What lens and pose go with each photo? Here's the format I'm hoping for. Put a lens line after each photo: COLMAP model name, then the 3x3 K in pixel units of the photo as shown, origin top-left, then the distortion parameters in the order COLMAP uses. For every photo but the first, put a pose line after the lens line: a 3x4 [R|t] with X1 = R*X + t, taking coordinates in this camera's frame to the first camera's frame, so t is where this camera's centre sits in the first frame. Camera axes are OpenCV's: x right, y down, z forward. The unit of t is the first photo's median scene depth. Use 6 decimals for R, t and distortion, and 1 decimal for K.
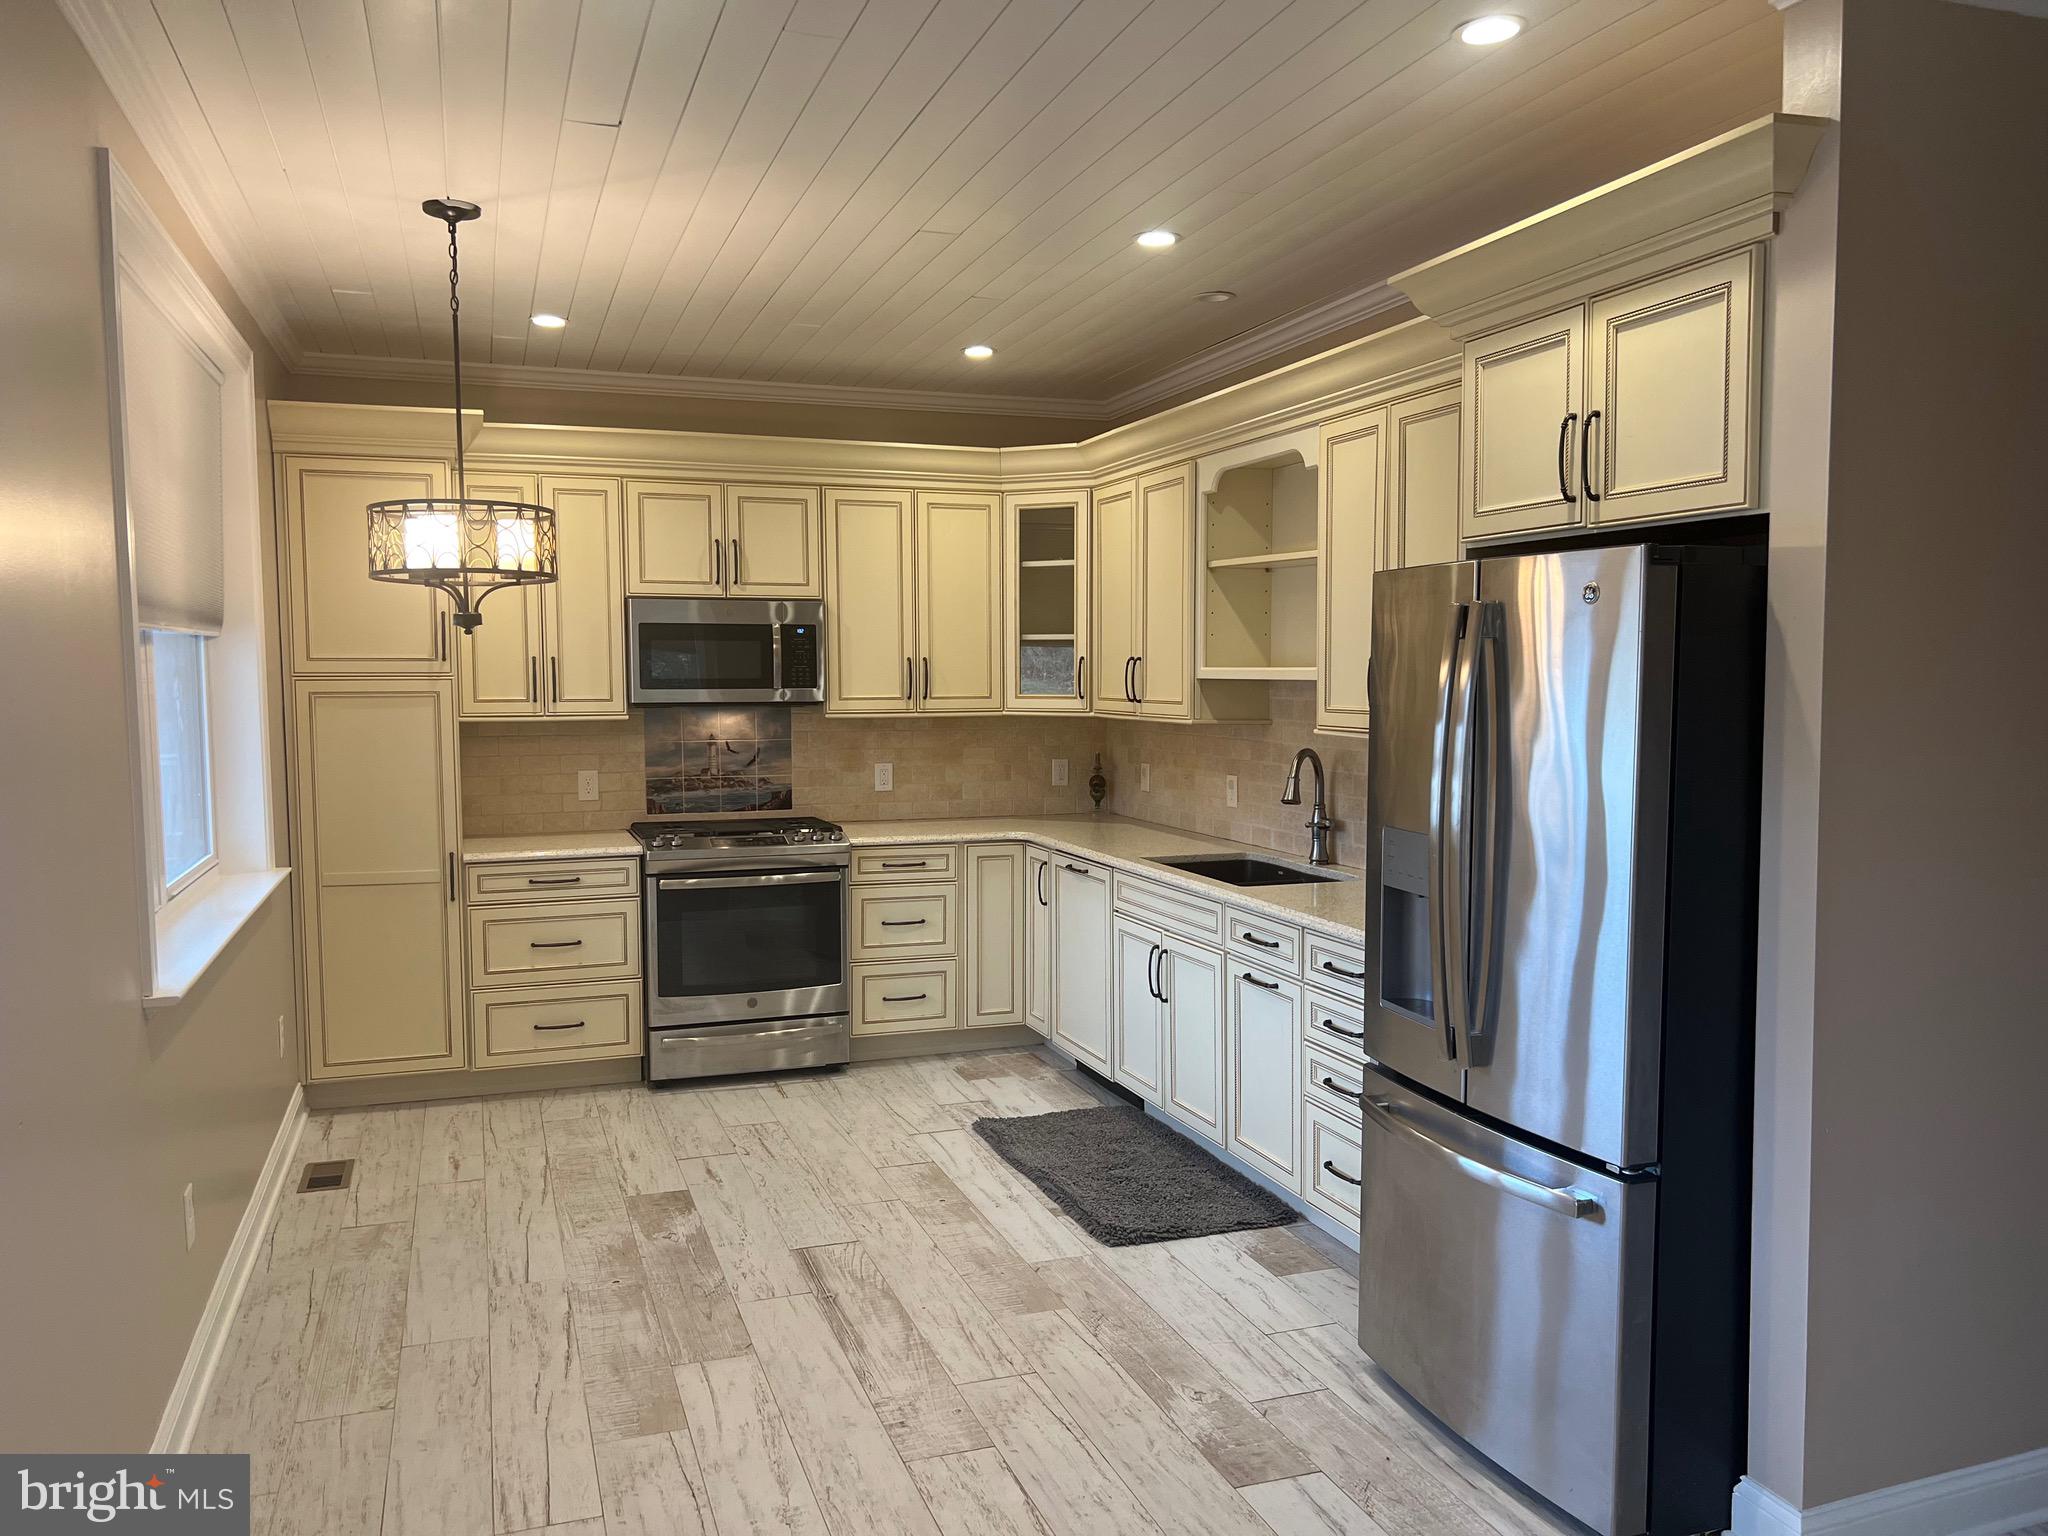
lens RADIAL K [[1689.2, 0, 1133.5], [0, 1689.2, 783.5], [0, 0, 1]] dist [0.119613, -0.247551]
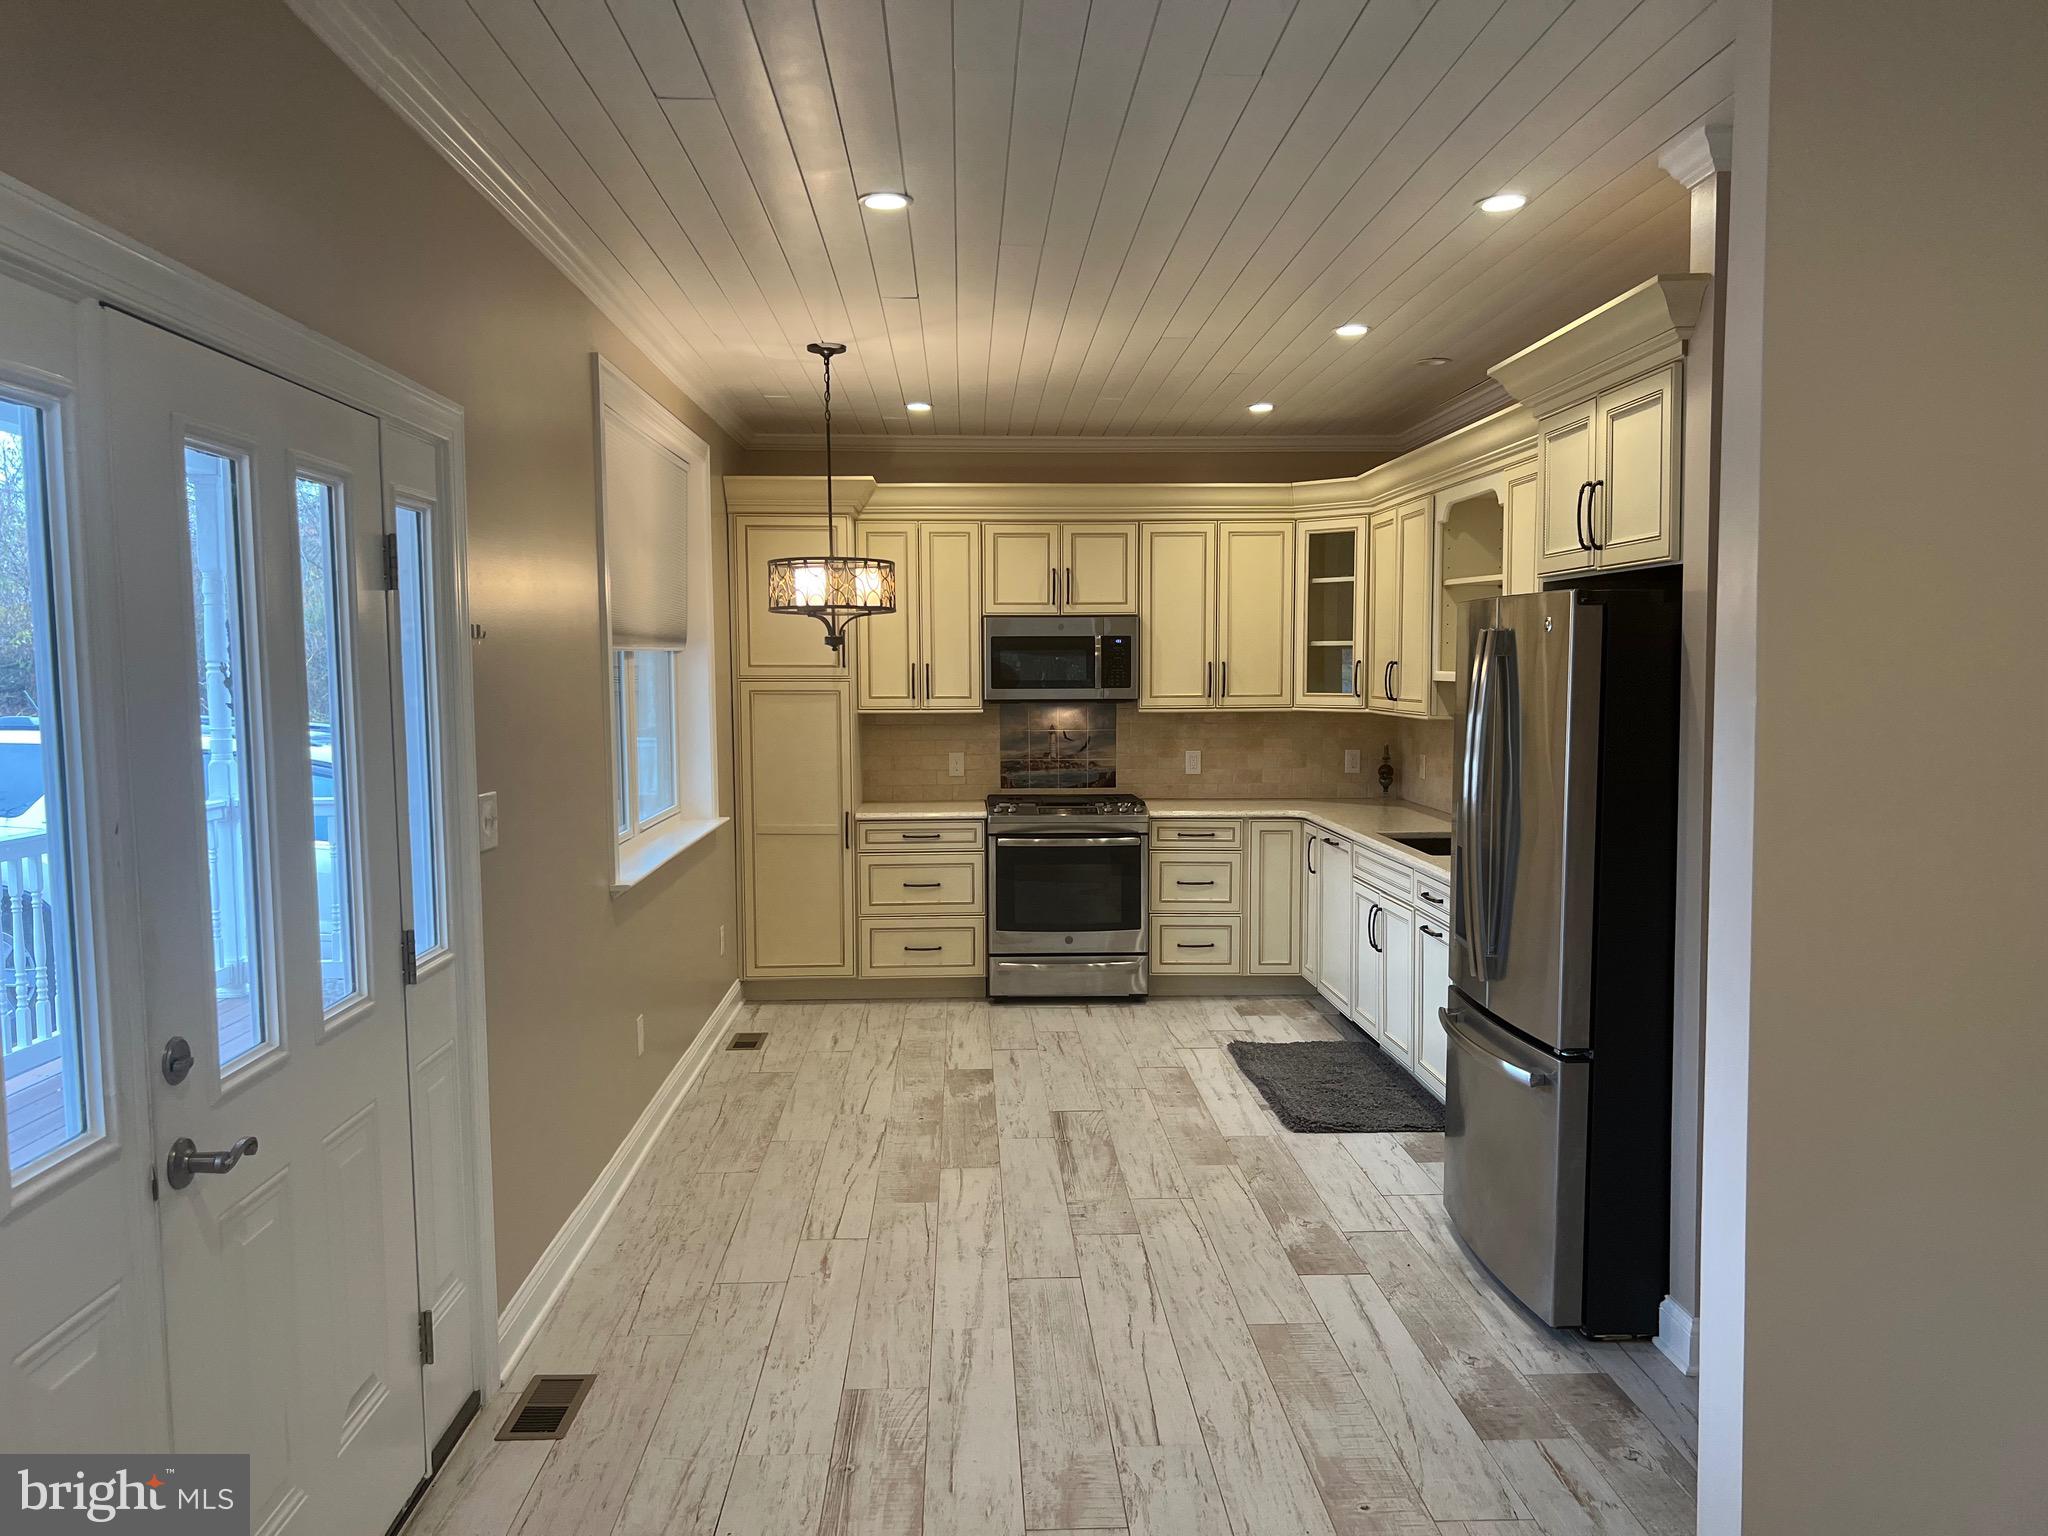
lens RADIAL K [[1551.5, 0, 1039.7], [0, 1551.5, 779.9], [0, 0, 1]] dist [0.090535, -0.123737]
pose [[0.958456, 0.021078, -0.284461, 0.084995], [-0.019741, 0.999776, 0.007568, 0.003406], [0.284557, -0.001638, 0.958658, -0.108153]]
